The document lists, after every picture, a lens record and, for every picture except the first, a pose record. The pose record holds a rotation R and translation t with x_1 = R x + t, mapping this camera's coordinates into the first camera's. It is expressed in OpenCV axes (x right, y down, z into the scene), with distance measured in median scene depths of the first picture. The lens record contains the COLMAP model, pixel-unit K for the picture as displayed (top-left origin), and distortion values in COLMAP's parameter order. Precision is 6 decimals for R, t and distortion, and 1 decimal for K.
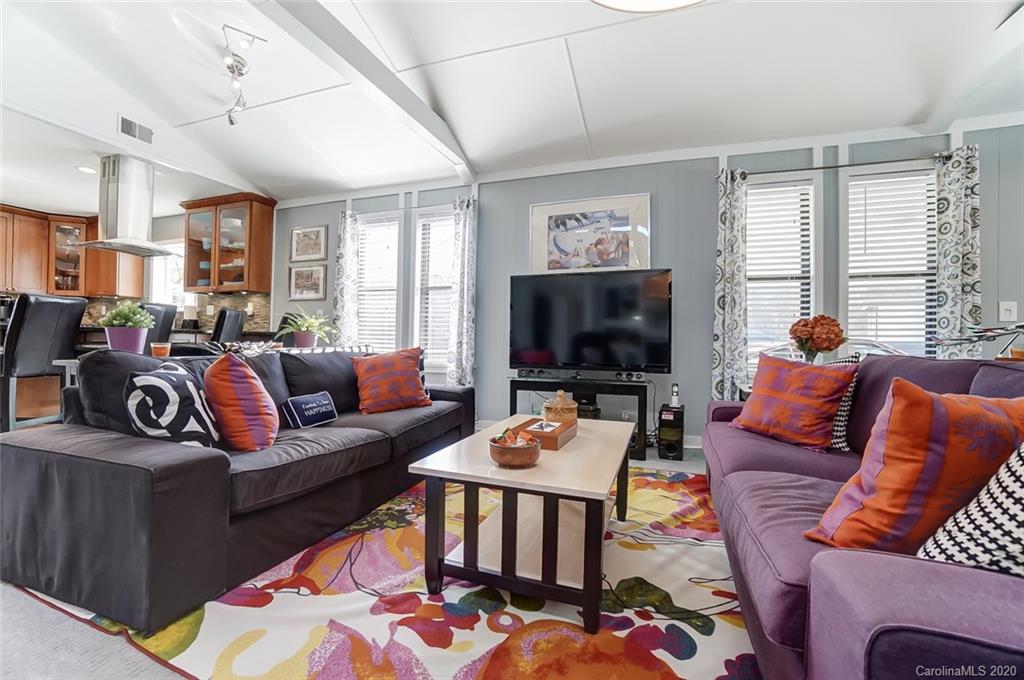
lens RADIAL K [[458.7, 0, 503.6], [0, 458.7, 340.1], [0, 0, 1]] dist [-0.039557, 0.000466]
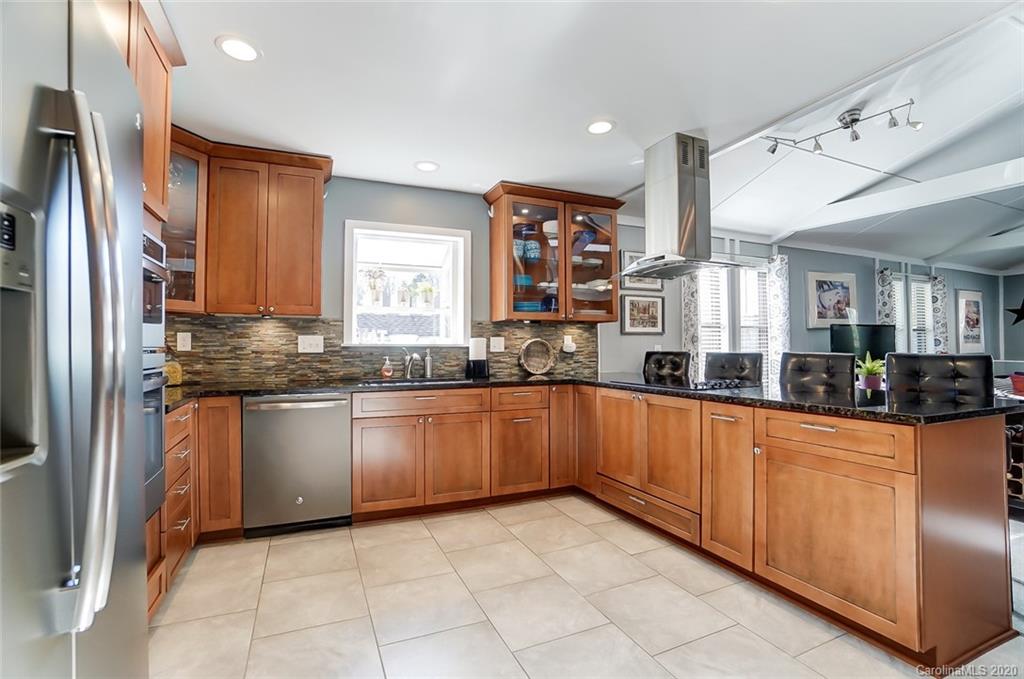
lens RADIAL K [[458.7, 0, 503.6], [0, 458.7, 339.6], [0, 0, 1]] dist [-0.039557, 0.000466]
pose [[0.728727, -0.002941, 0.684798, -1.526867], [0.013022, 0.999869, -0.009563, -0.089920], [-0.684680, 0.015886, 0.728670, 0.661105]]
